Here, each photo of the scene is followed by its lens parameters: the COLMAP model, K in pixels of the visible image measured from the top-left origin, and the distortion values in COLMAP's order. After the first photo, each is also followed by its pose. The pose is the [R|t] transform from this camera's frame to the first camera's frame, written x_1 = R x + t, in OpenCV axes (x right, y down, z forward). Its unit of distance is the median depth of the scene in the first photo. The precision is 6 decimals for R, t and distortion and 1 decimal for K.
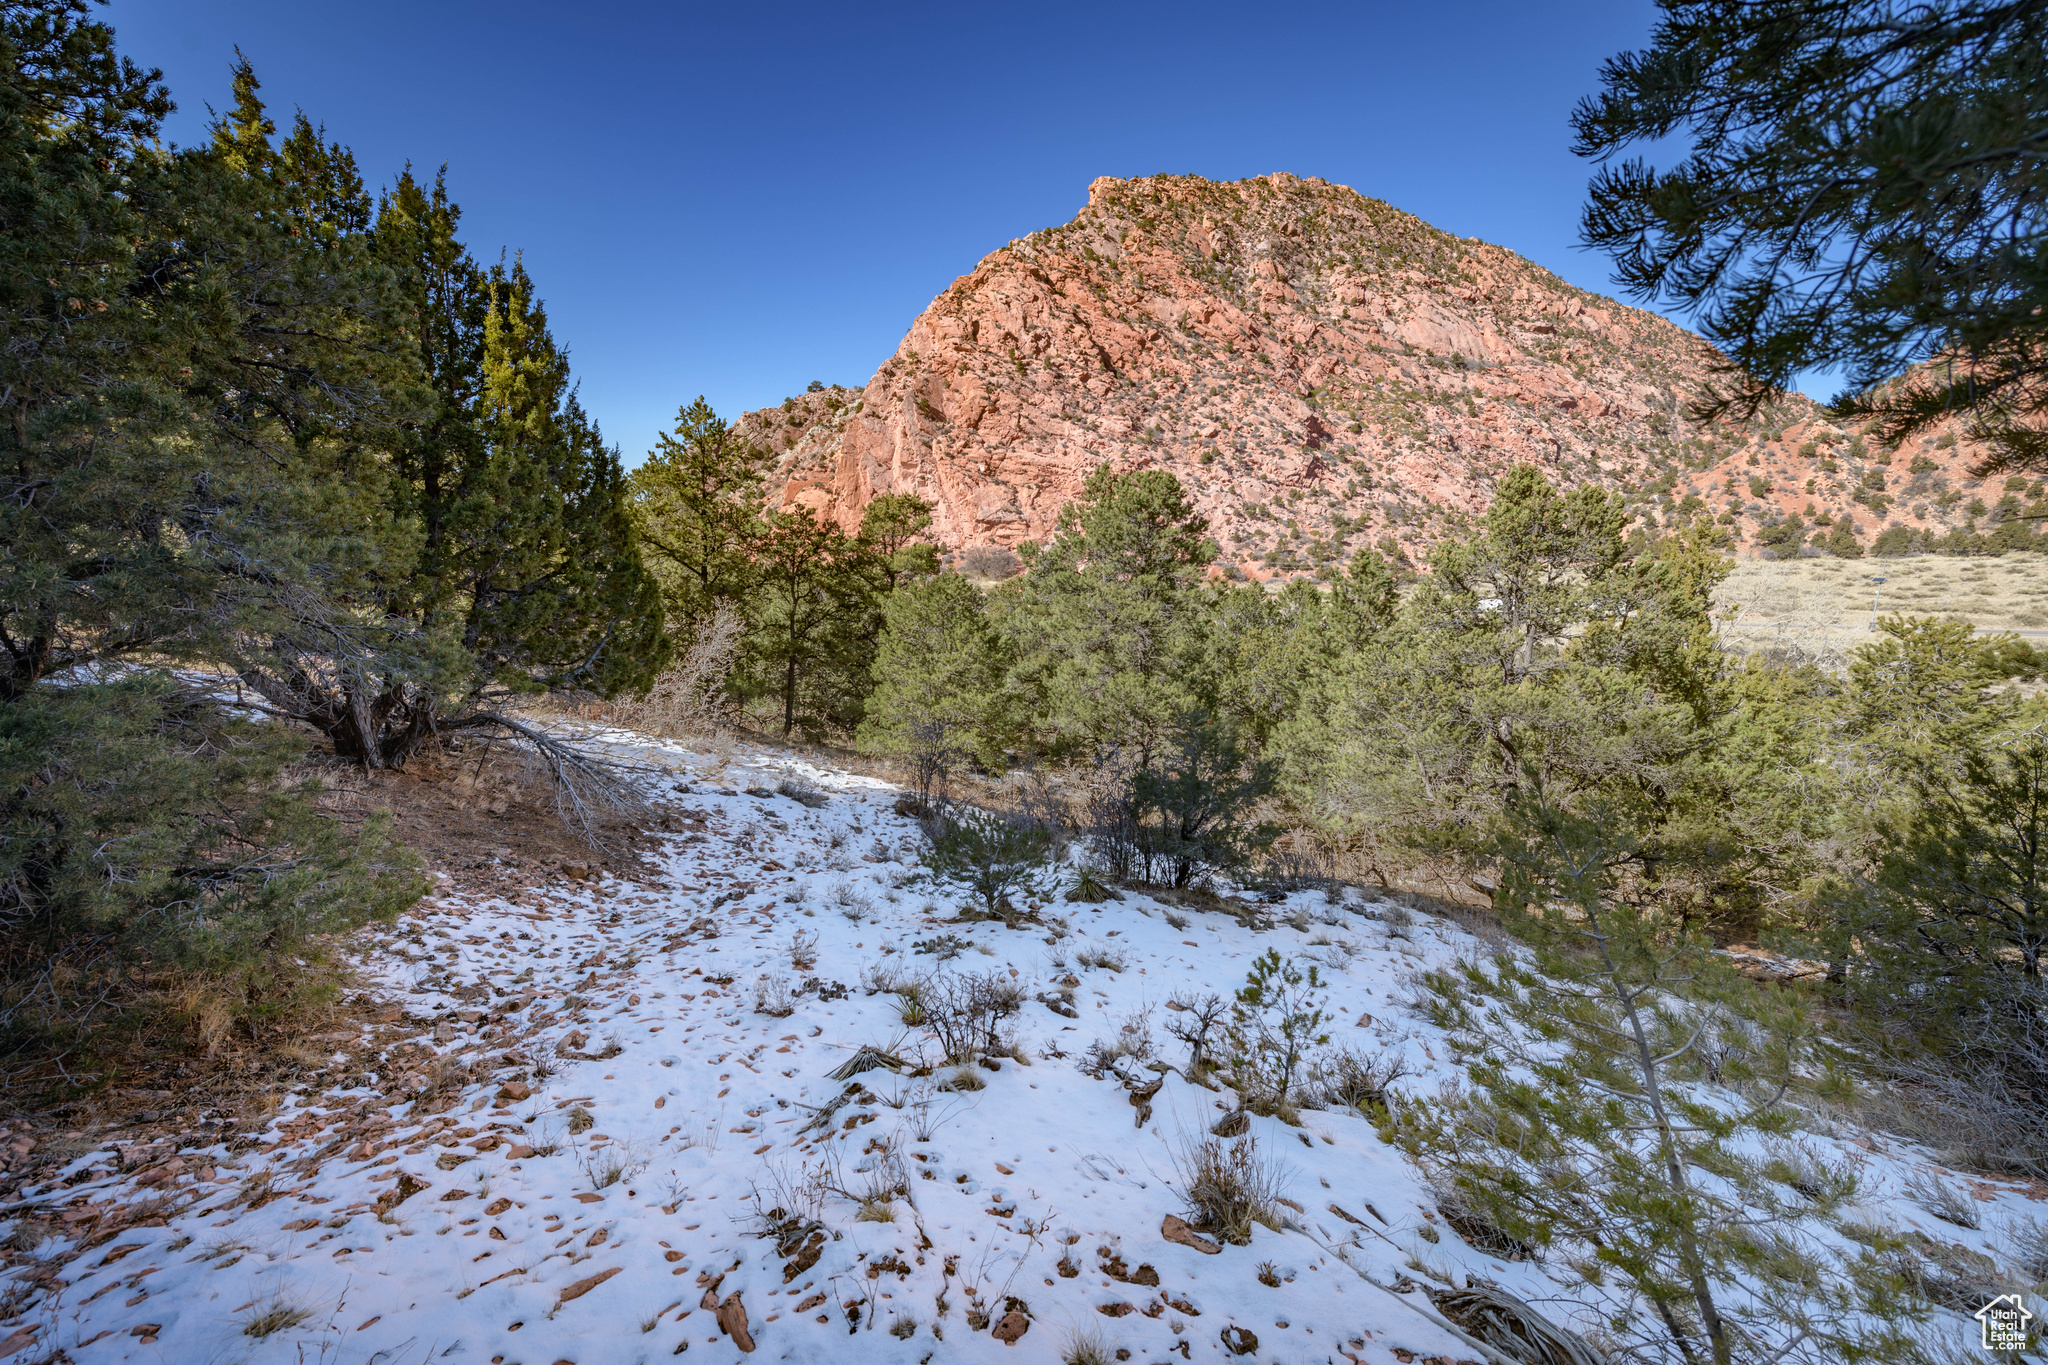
lens RADIAL K [[796.8, 0, 1019.6], [0, 796.8, 676.4], [0, 0, 1]] dist [0.013912, -0.004554]
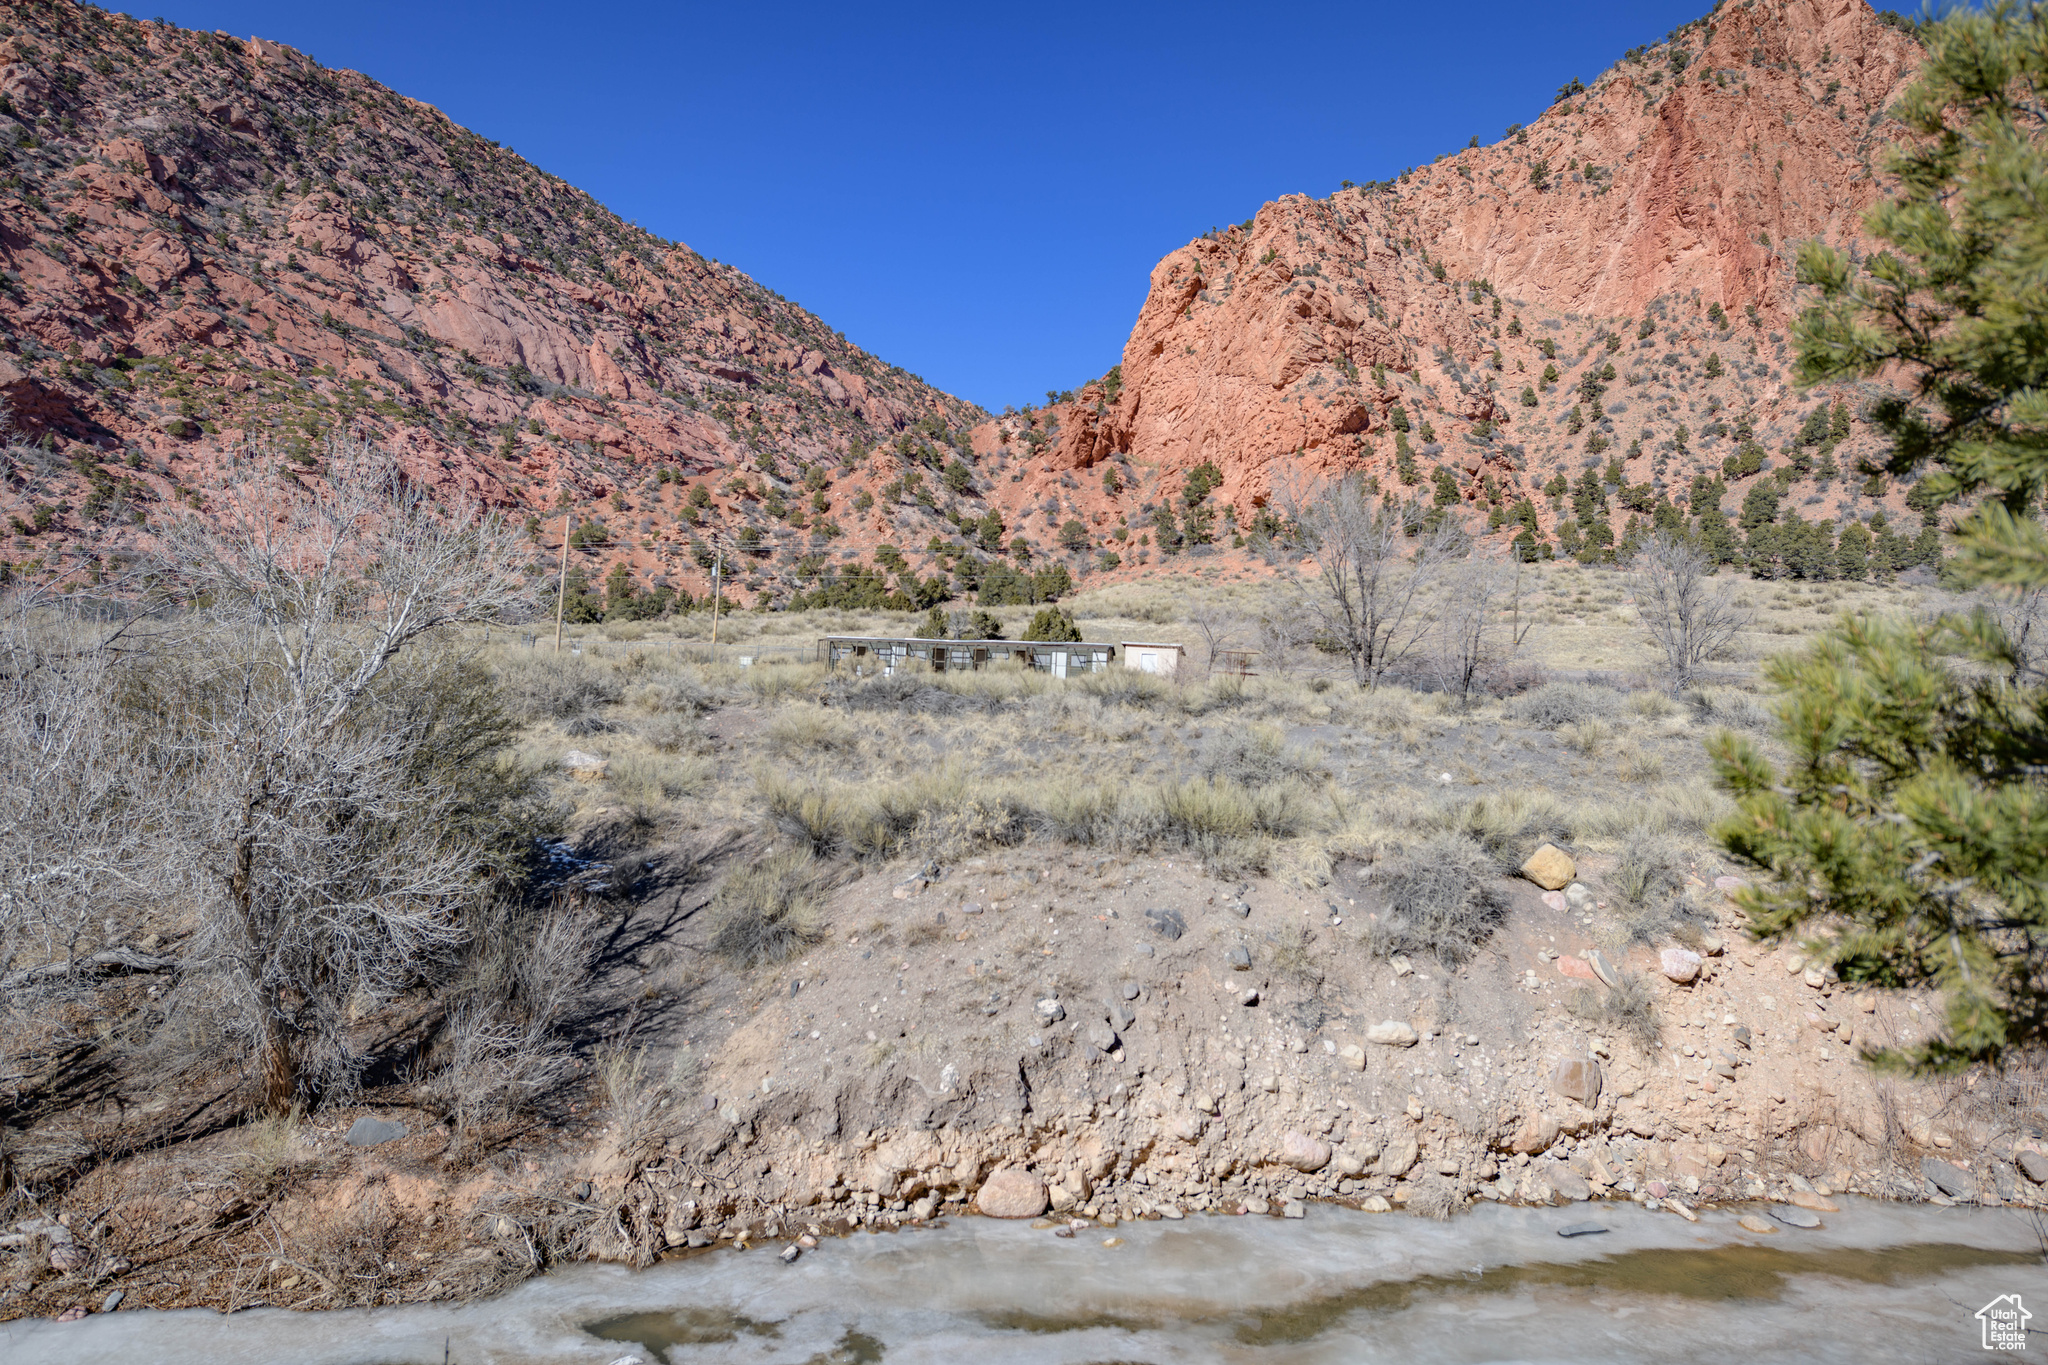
lens RADIAL K [[1340.3, 0, 1020.6], [0, 1340.3, 670.9], [0, 0, 1]] dist [0.018096, -0.008960]
pose [[0.846125, 0.043287, 0.531224, 0.417892], [0.066289, 0.980411, -0.185474, 0.050680], [-0.528846, 0.192149, 0.826680, -0.008044]]
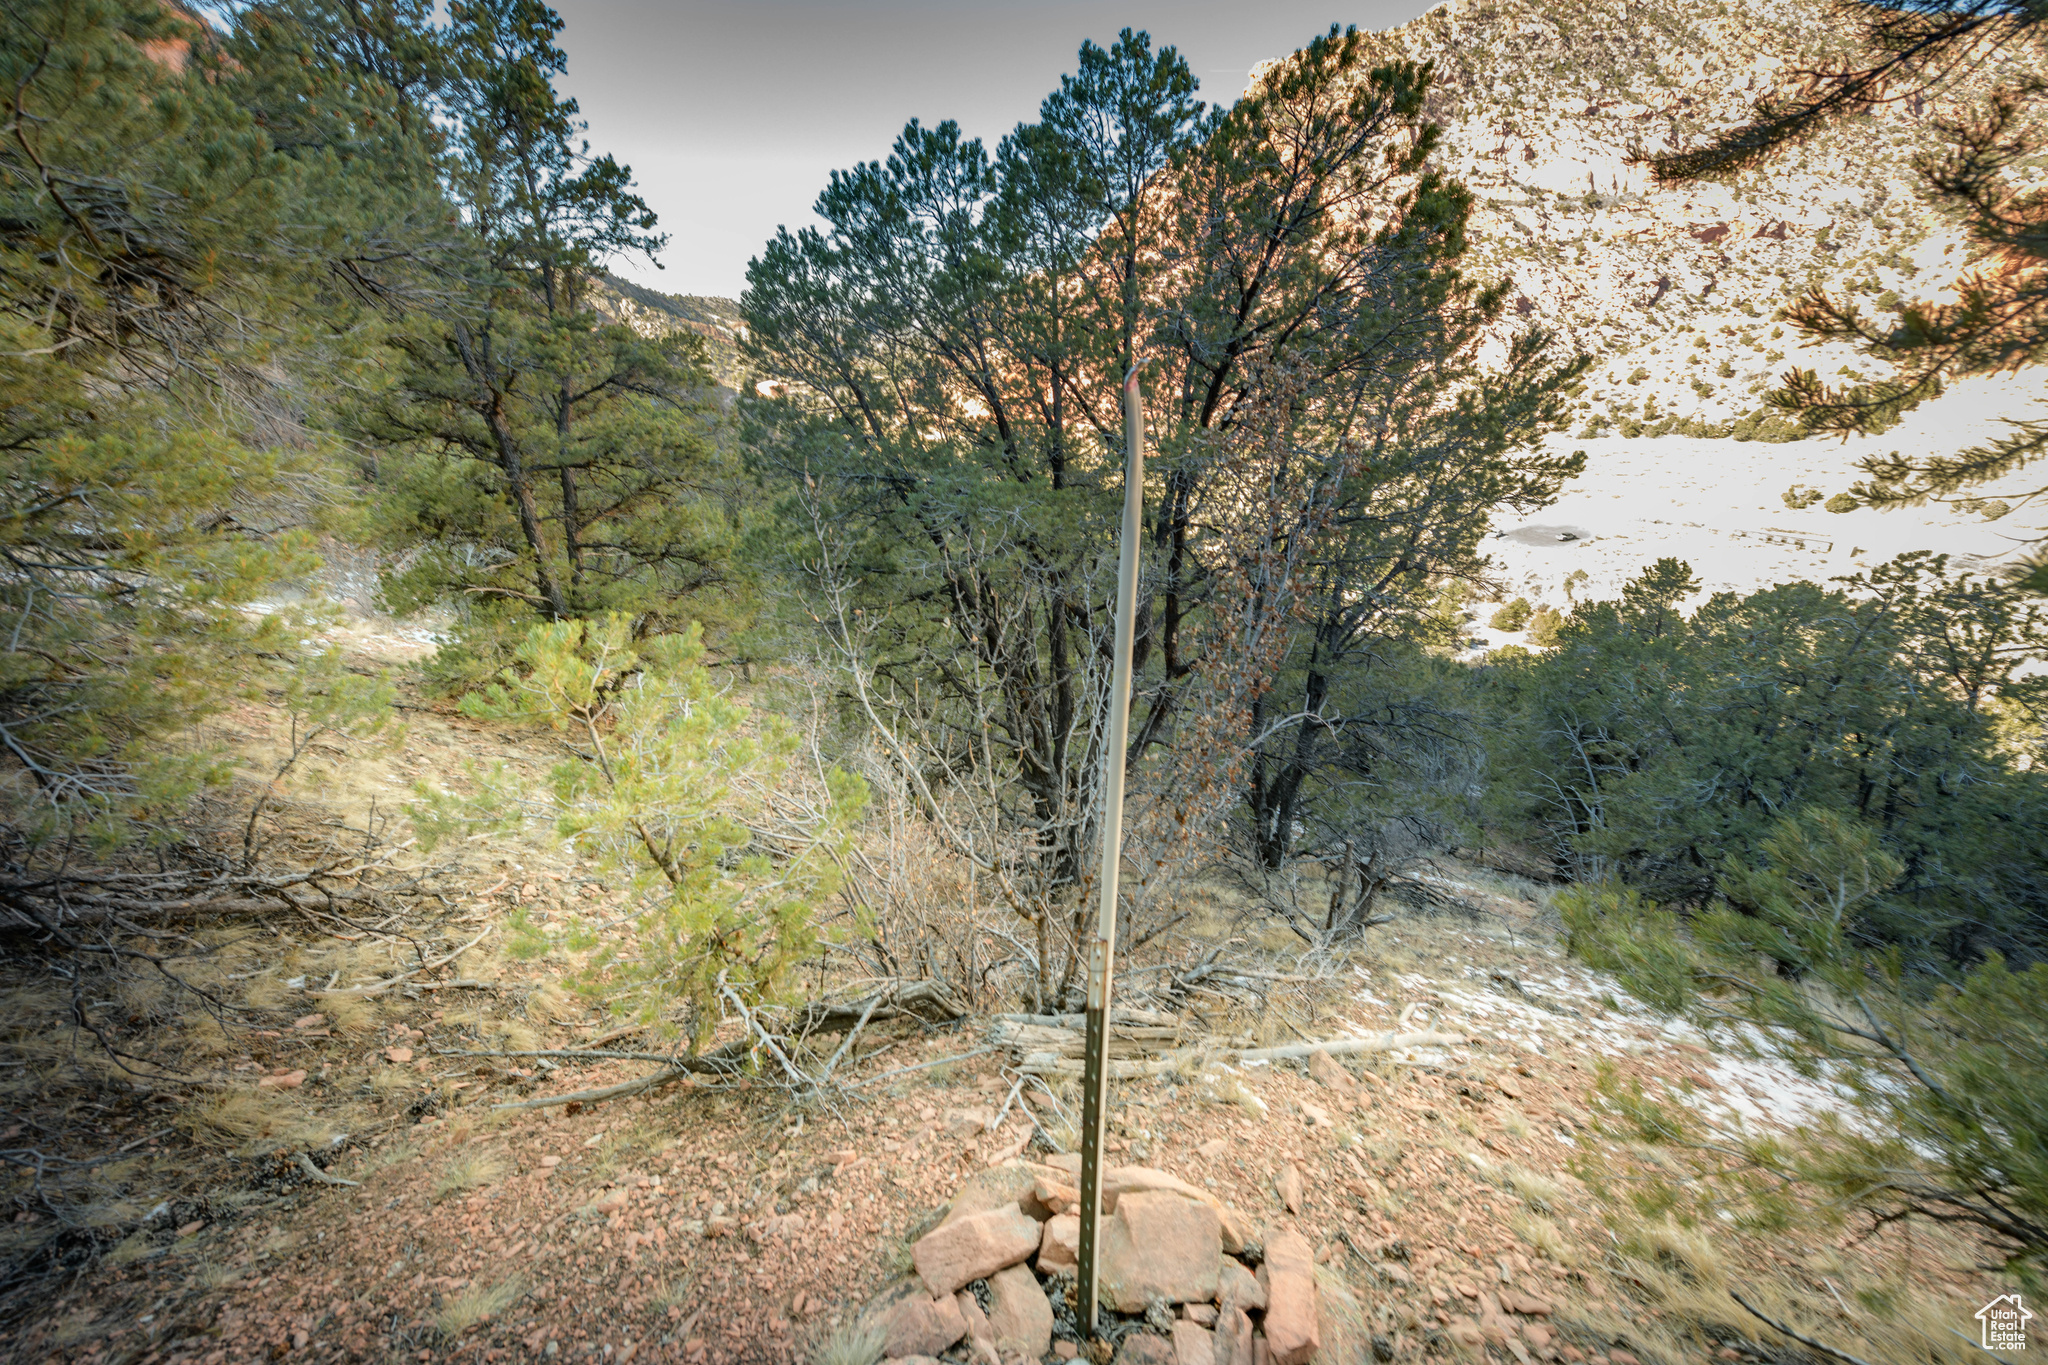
lens RADIAL K [[796.8, 0, 1023.4], [0, 796.8, 671.8], [0, 0, 1]] dist [0.013912, -0.004554]
pose [[0.956805, 0.065645, -0.283224, 0.195484], [0.005608, 0.969827, 0.243729, -0.048897], [0.290677, -0.234789, 0.927567, -0.504837]]
